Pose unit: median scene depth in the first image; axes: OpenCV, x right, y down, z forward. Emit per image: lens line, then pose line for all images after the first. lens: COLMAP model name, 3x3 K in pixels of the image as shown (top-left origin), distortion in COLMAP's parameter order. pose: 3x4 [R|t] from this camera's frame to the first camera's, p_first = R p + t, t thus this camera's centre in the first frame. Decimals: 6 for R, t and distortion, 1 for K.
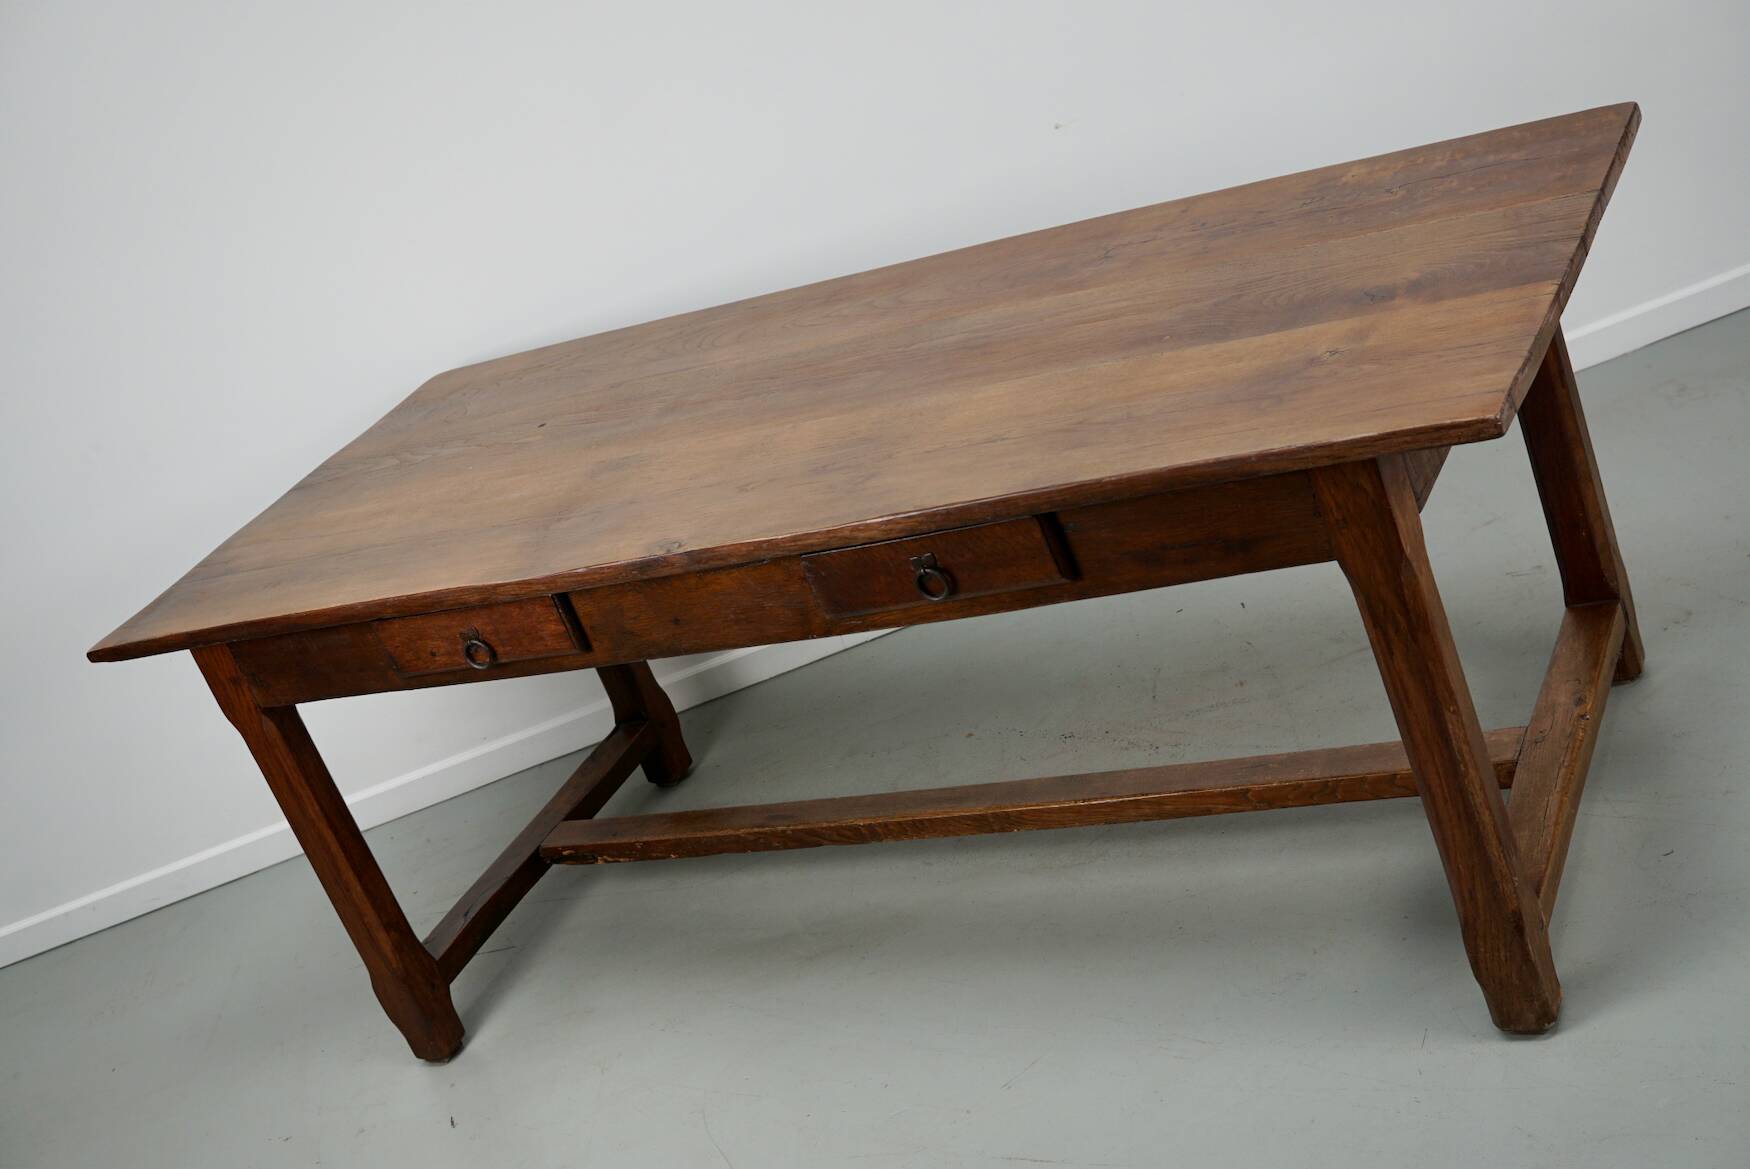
lens RADIAL K [[2254.8, 0, 873.2], [0, 2254.8, 608.1], [0, 0, 1]] dist [-0.149046, 0.302112]
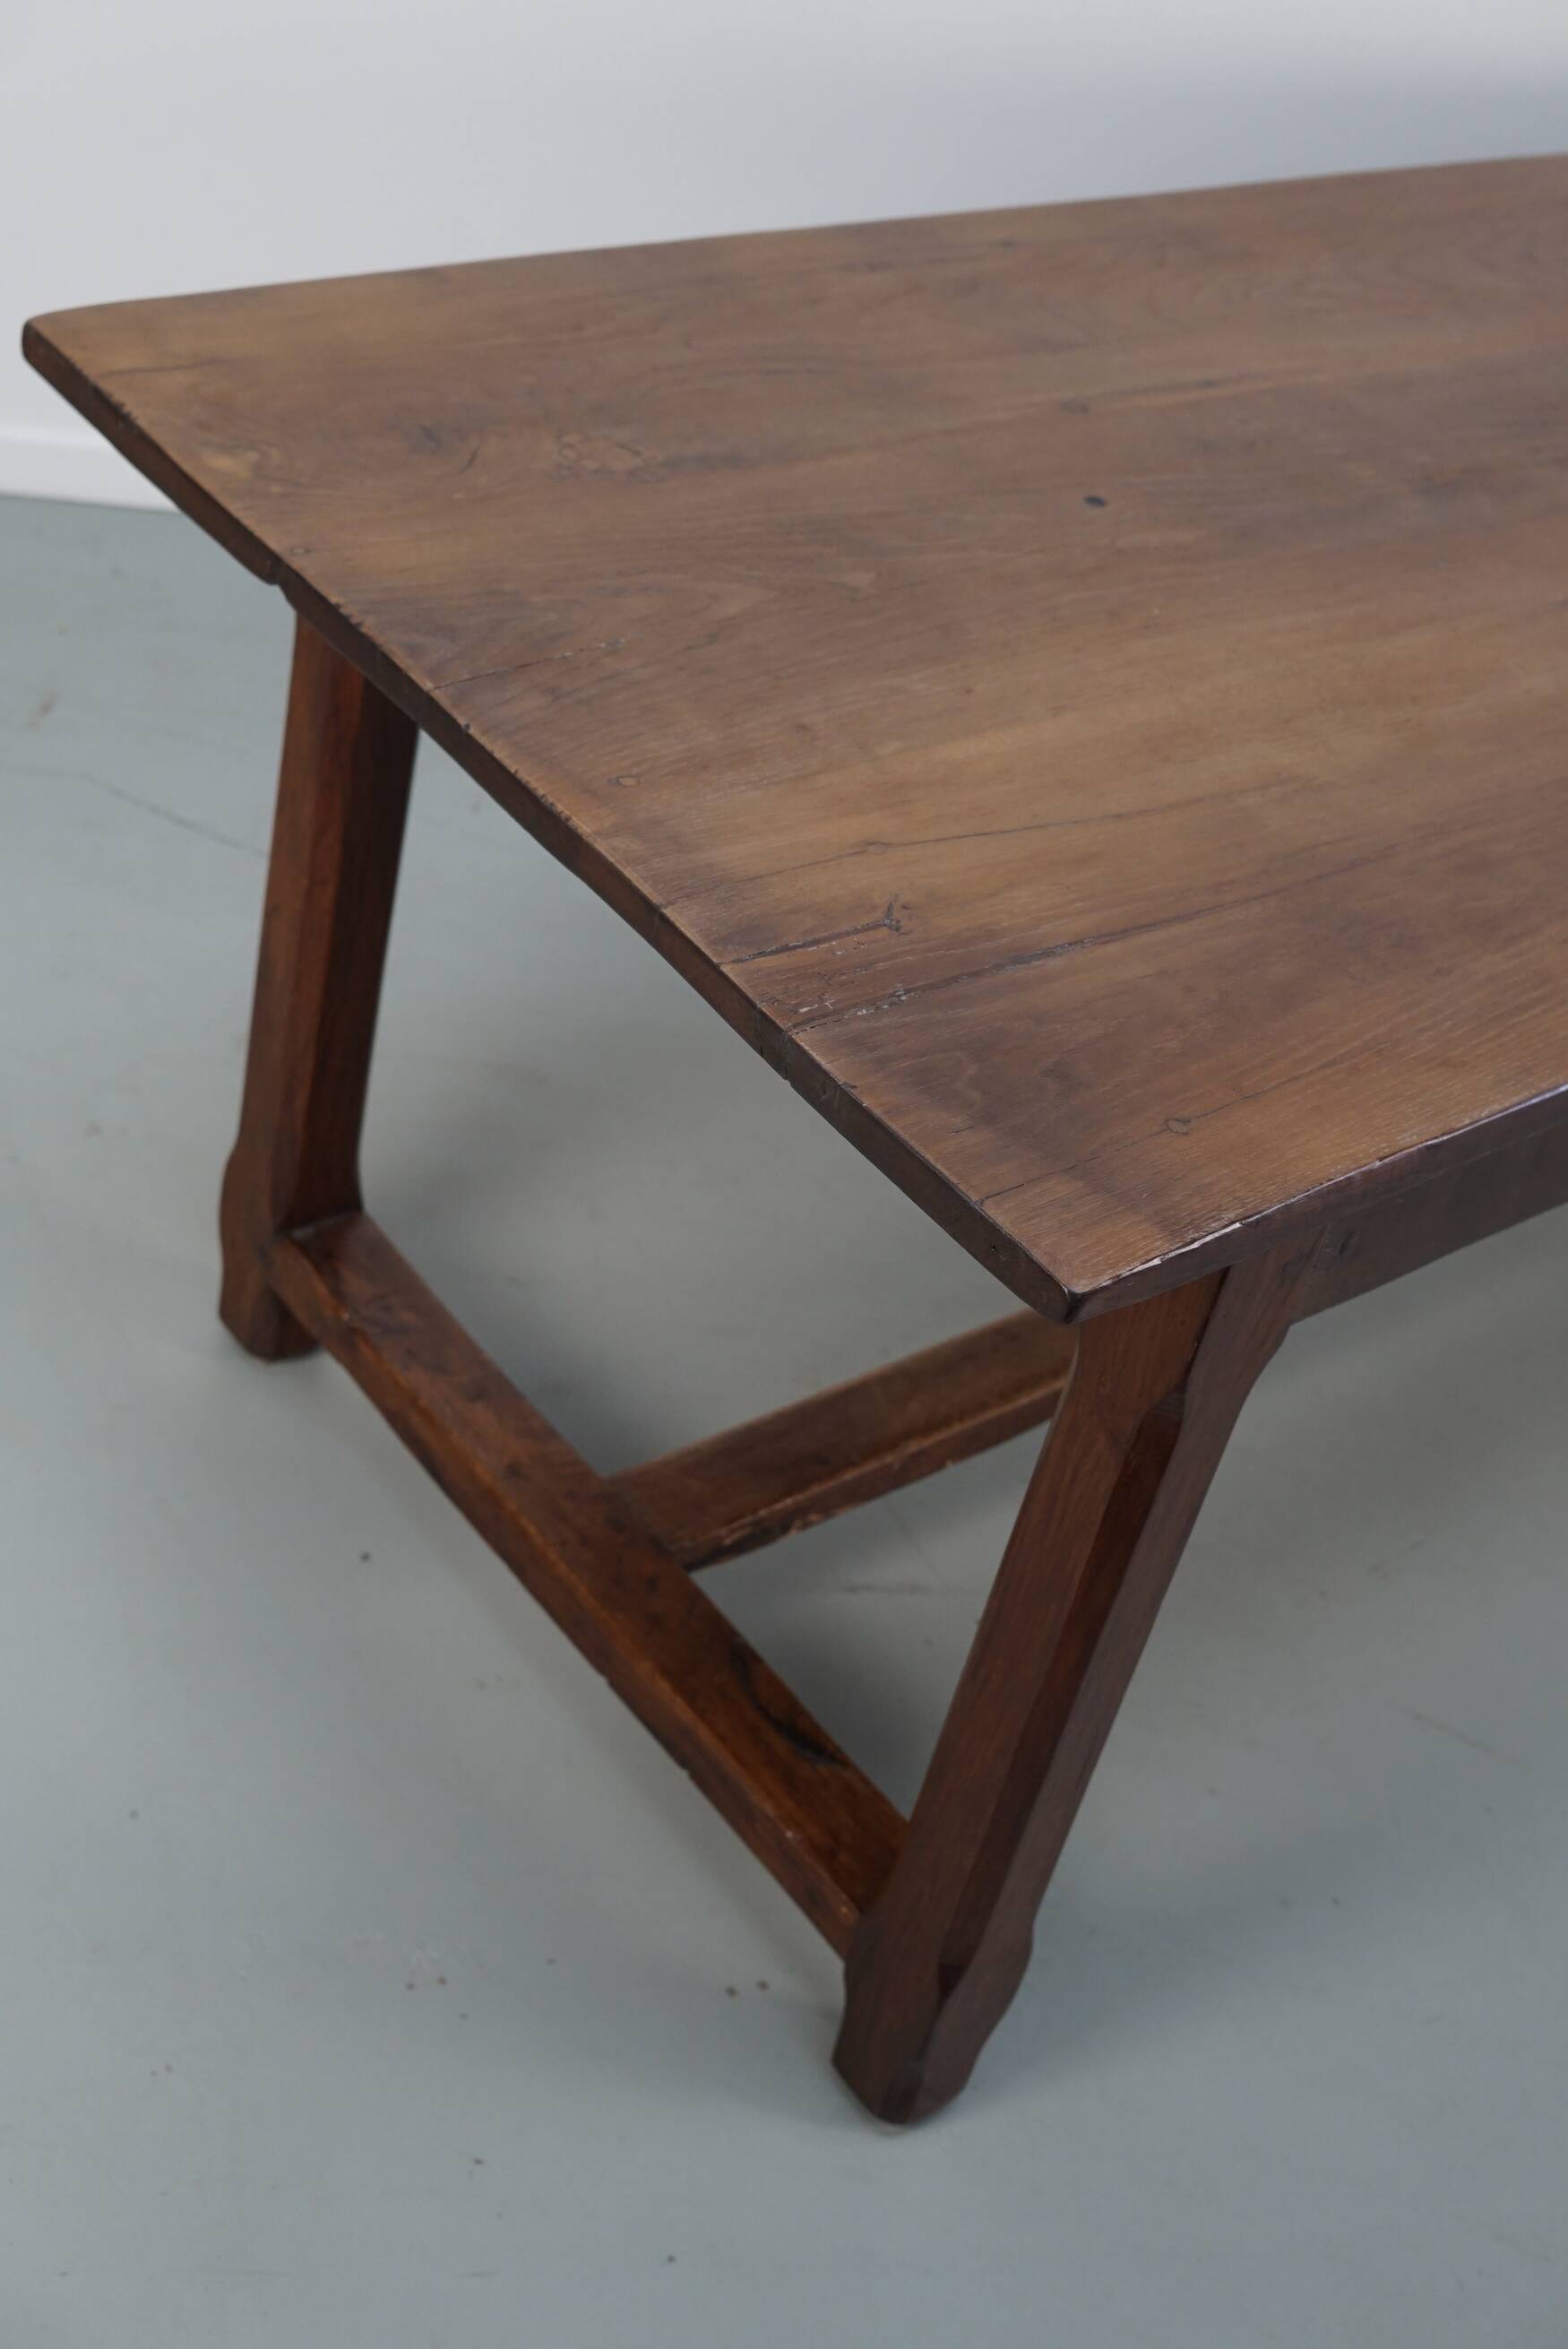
lens RADIAL K [[3026.2, 0, 770.4], [0, 3026.2, 1178.5], [0, 0, 1]] dist [-0.149046, 0.302112]
pose [[0.338303, -0.188936, 0.921875, -0.815105], [0.048100, 0.981829, 0.183572, -0.075330], [-0.939807, -0.017761, 0.341243, 1.028153]]
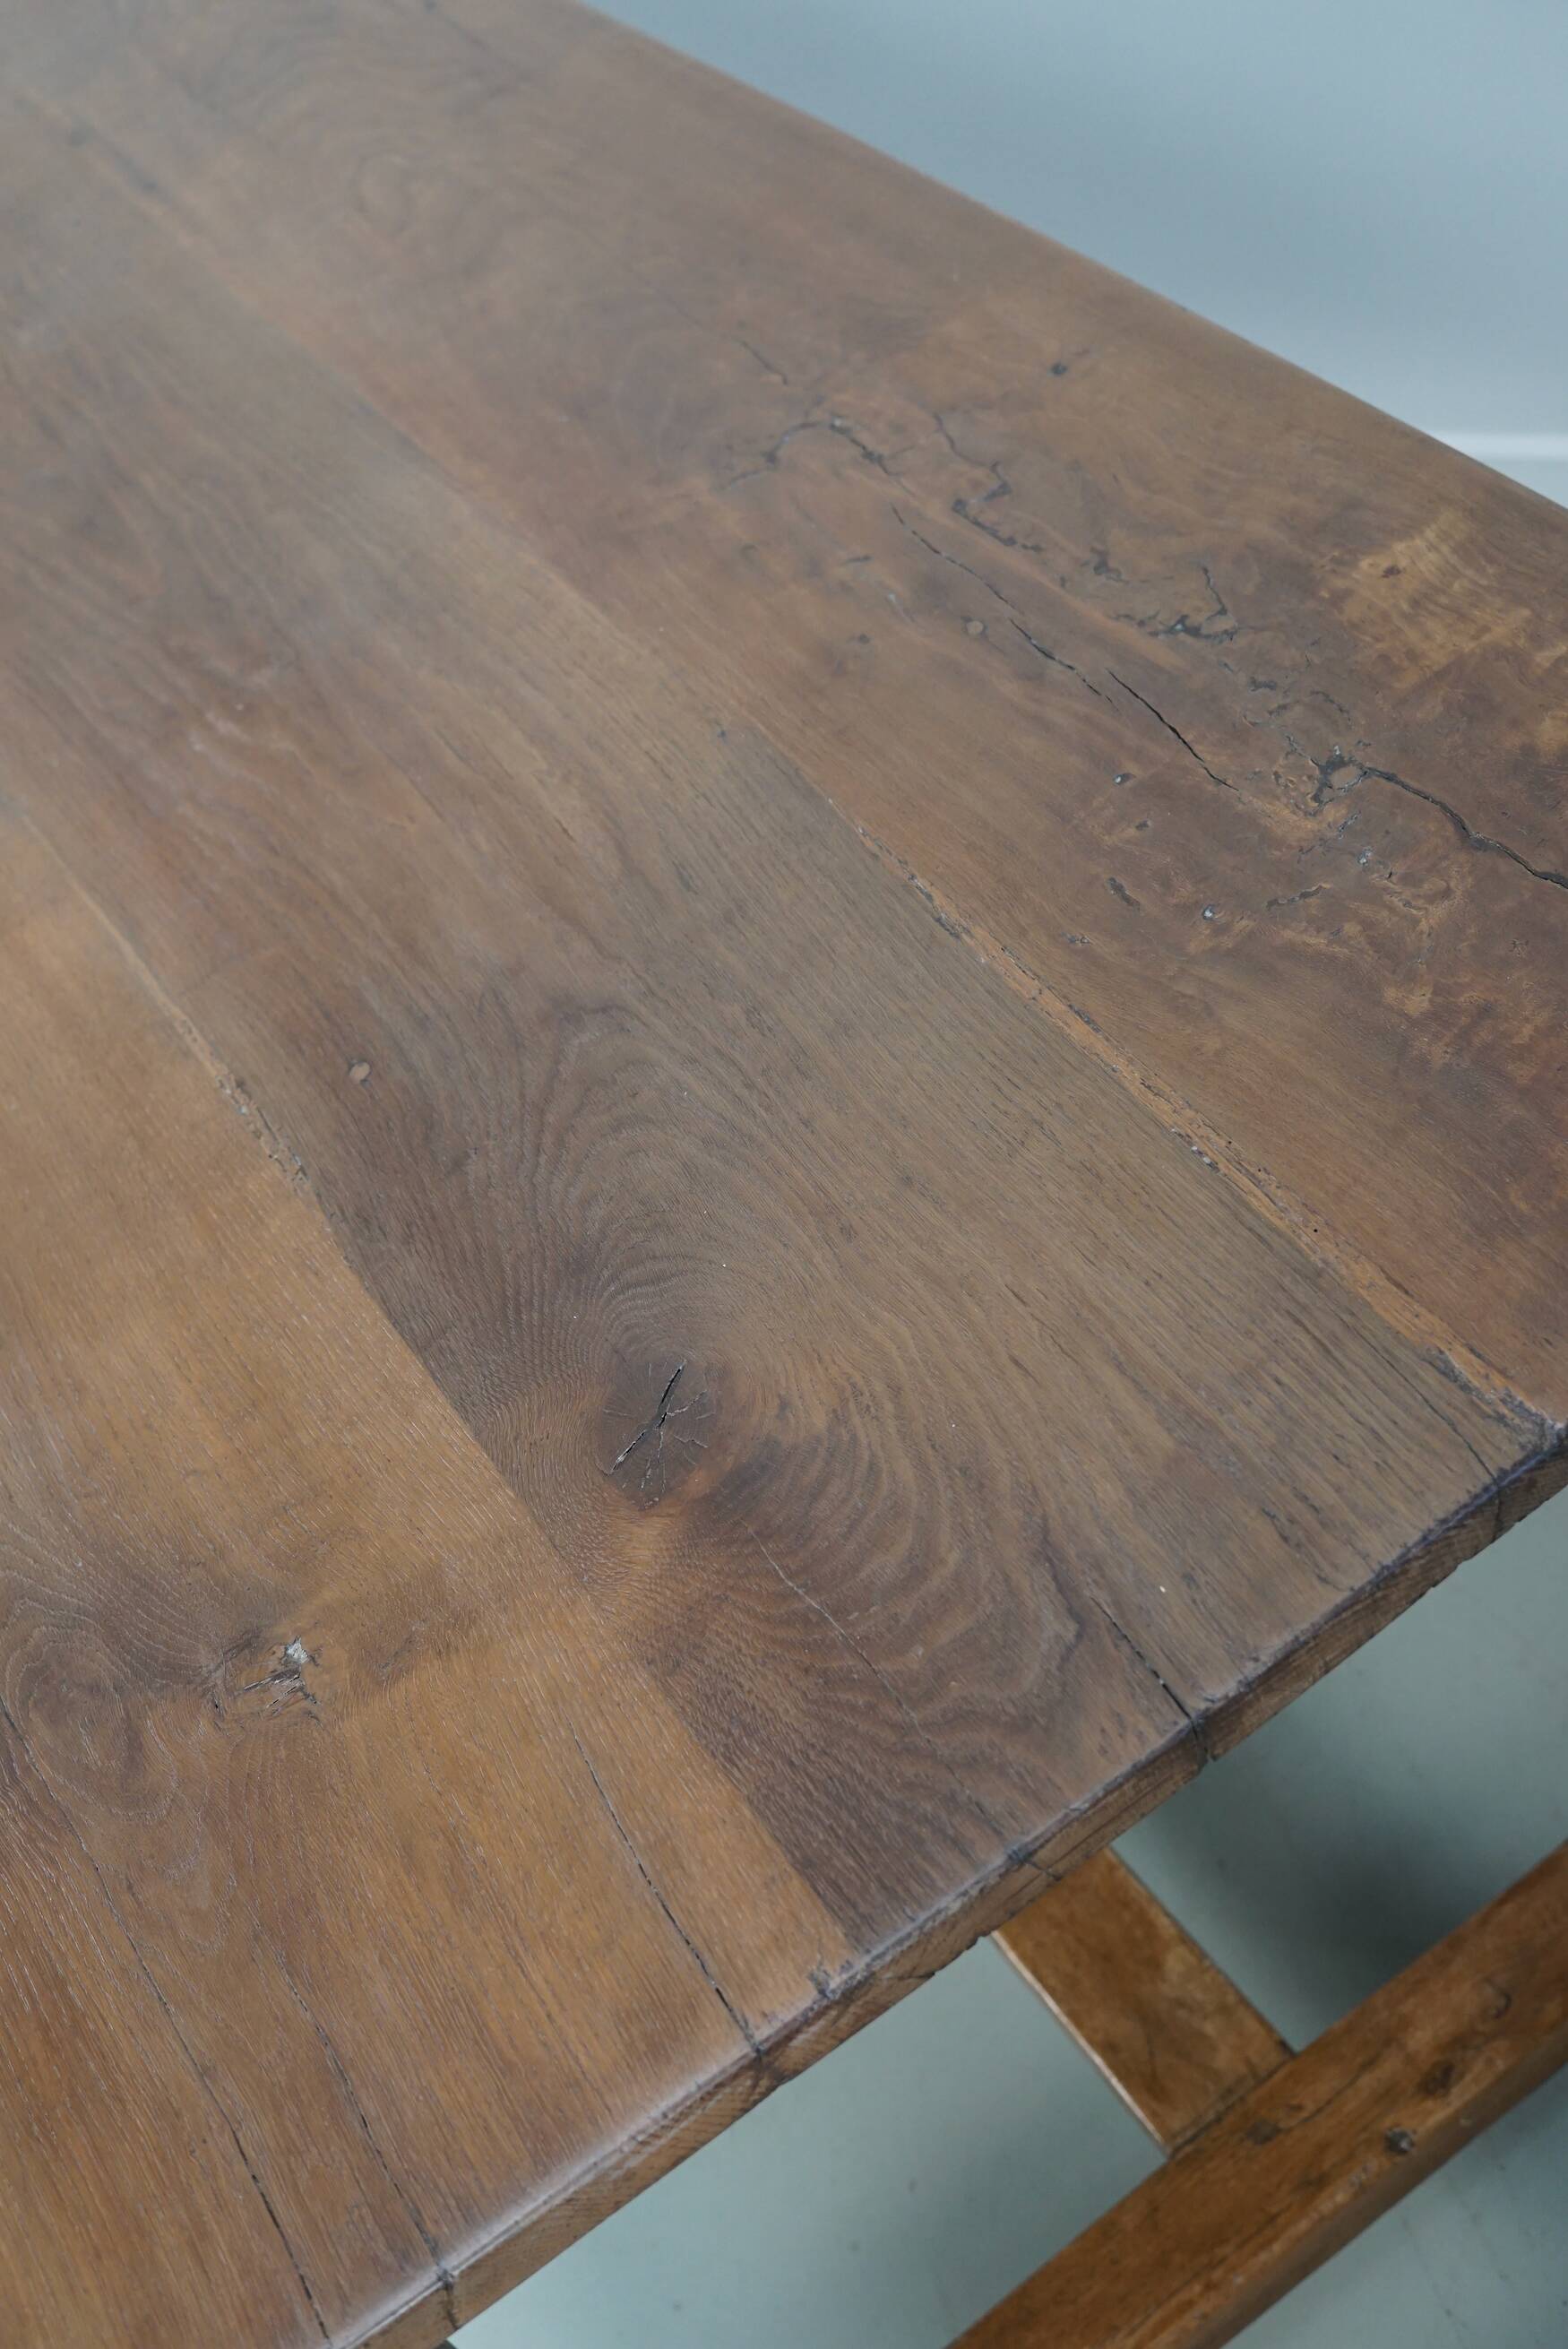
lens RADIAL K [[3032.9, 0, 799.1], [0, 3032.9, 1195.6], [0, 0, 1]] dist [-0.153265, 0.332434]
pose [[0.859826, 0.419768, -0.290678, 0.313537], [-0.174922, 0.777023, 0.604679, -0.376583], [0.479689, -0.469073, 0.741532, 0.646671]]
